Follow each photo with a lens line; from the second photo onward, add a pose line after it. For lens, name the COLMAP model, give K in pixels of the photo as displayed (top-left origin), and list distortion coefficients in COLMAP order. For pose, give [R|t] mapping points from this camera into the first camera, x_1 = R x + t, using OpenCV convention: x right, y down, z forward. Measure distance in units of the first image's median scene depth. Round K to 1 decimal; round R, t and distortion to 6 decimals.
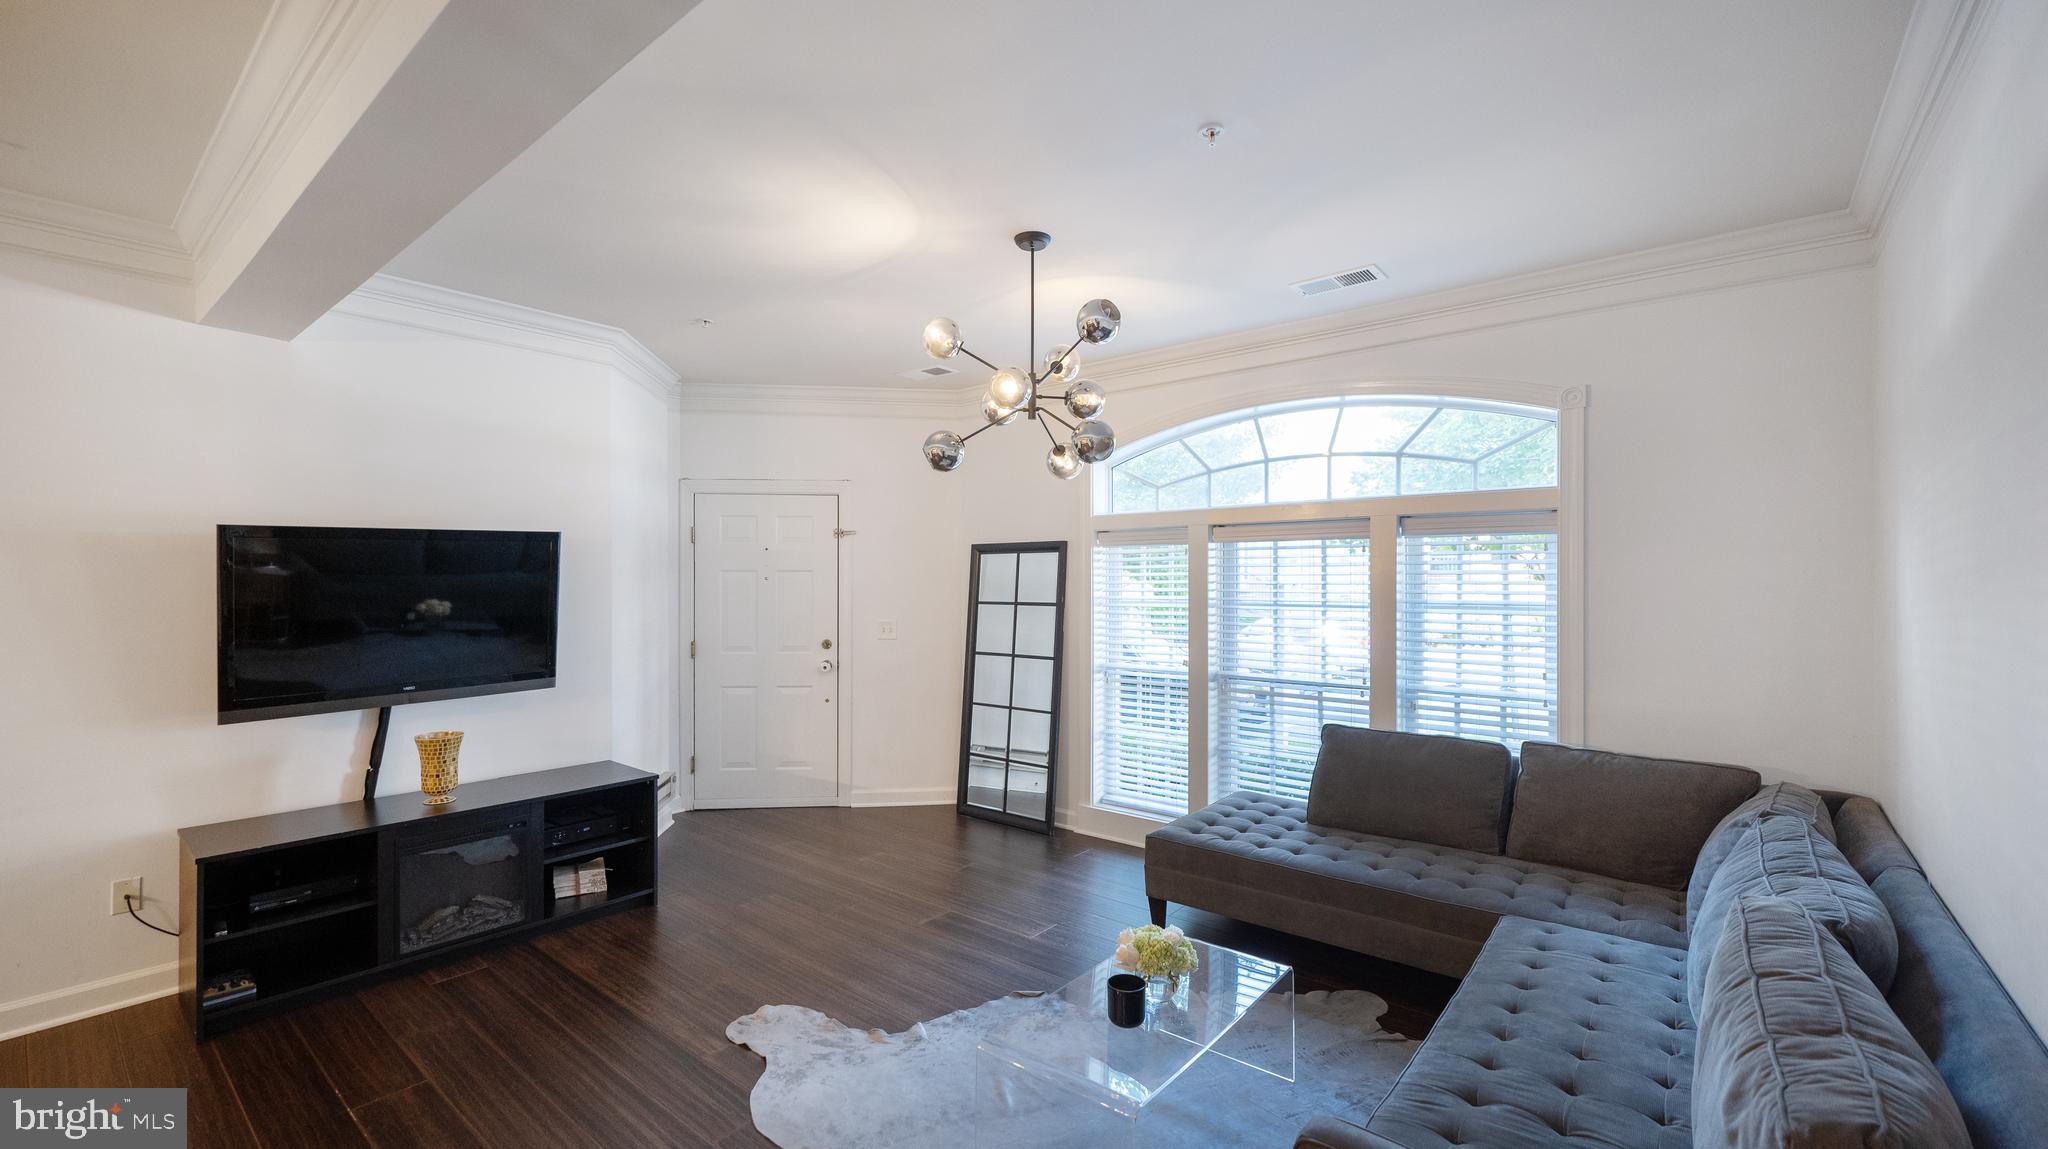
lens RADIAL K [[833.7, 0, 1033.1], [0, 833.7, 579.7], [0, 0, 1]] dist [-0.000300, -0.000302]
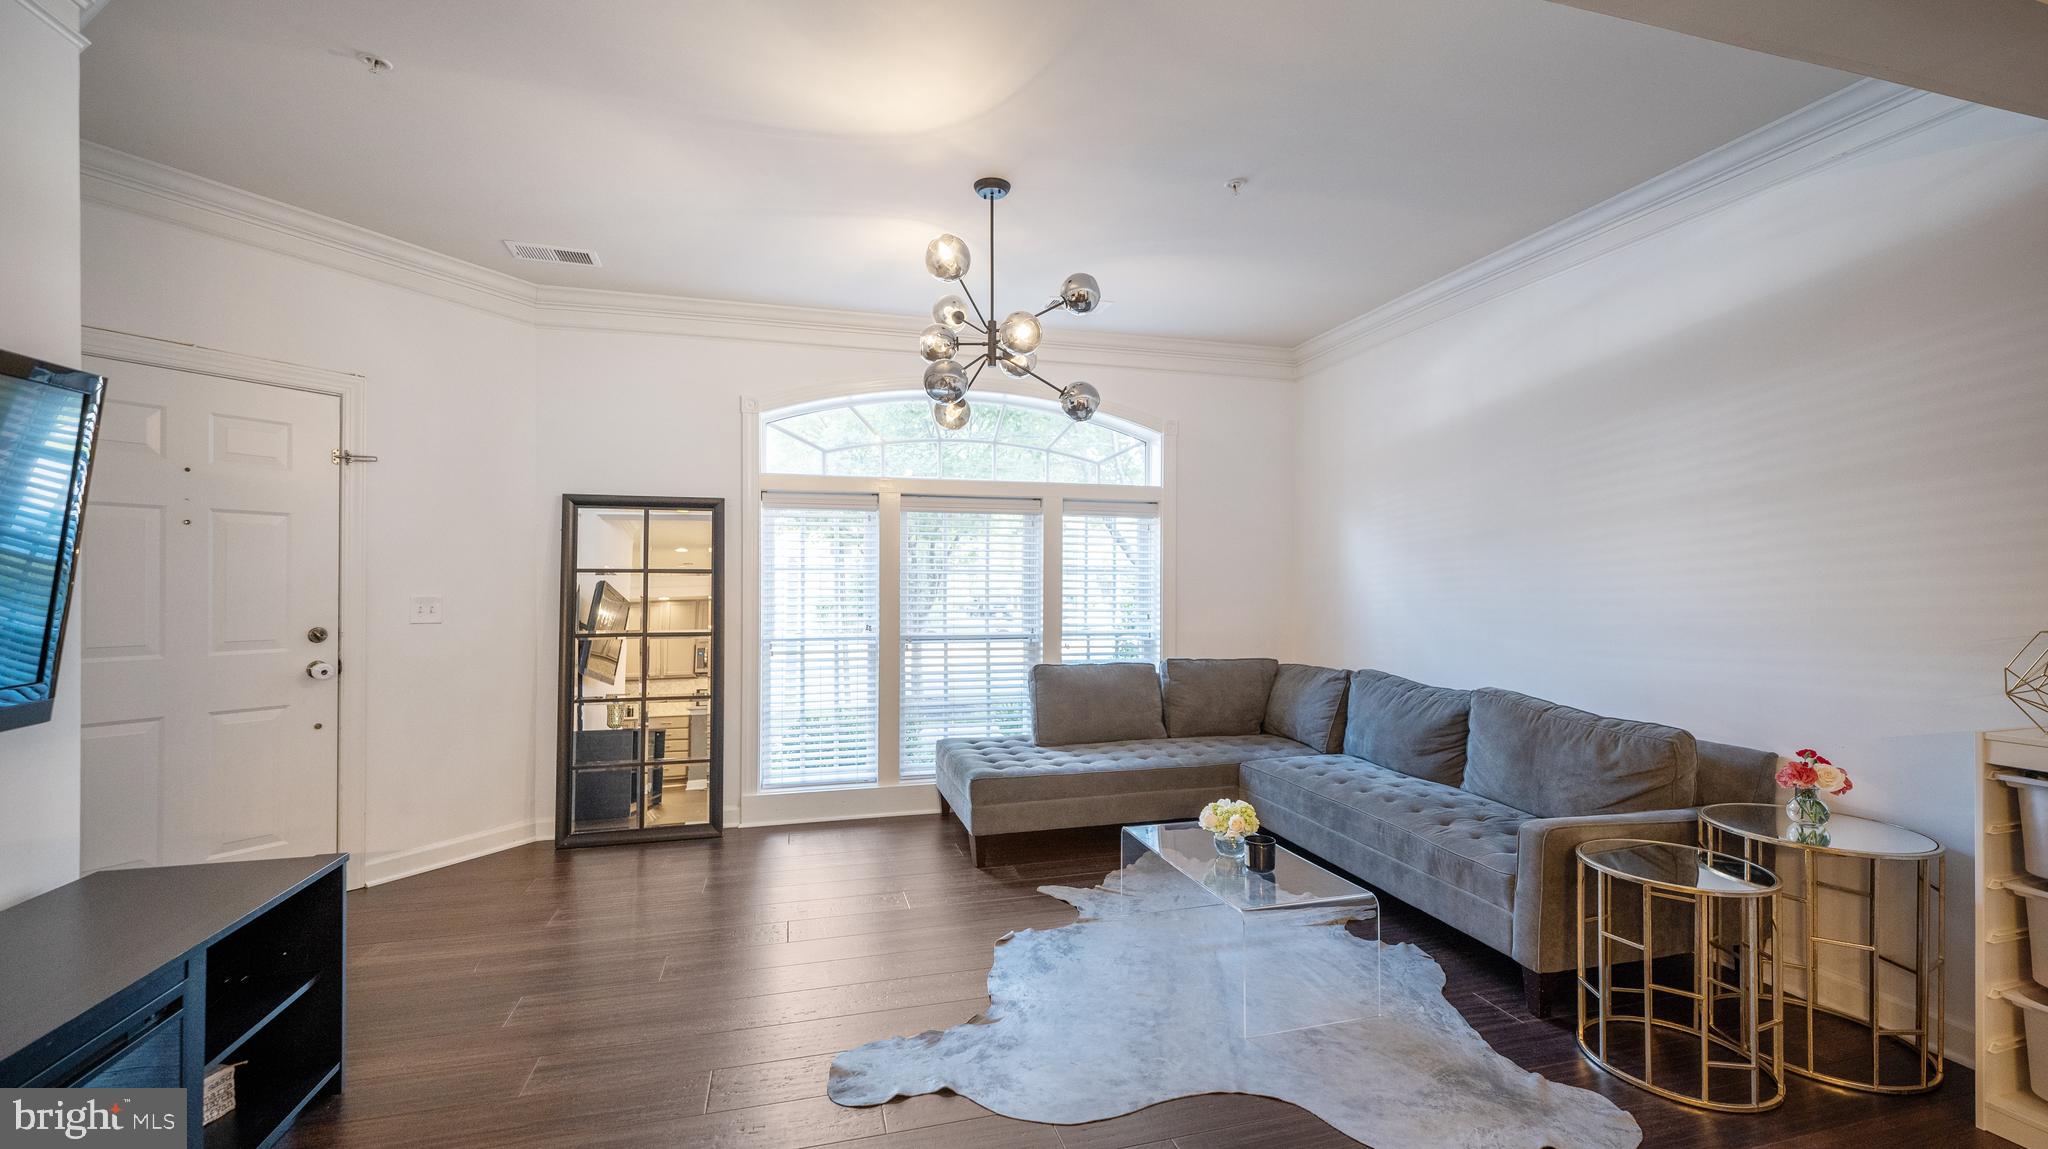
lens RADIAL K [[829.0, 0, 1013.7], [0, 829.0, 578.0], [0, 0, 1]] dist [0.003280, -0.000086]
pose [[0.583304, 0.006065, 0.812231, -0.498491], [-0.002268, 0.999980, -0.005838, 0.041947], [-0.812251, 0.001564, 0.583307, 0.249756]]
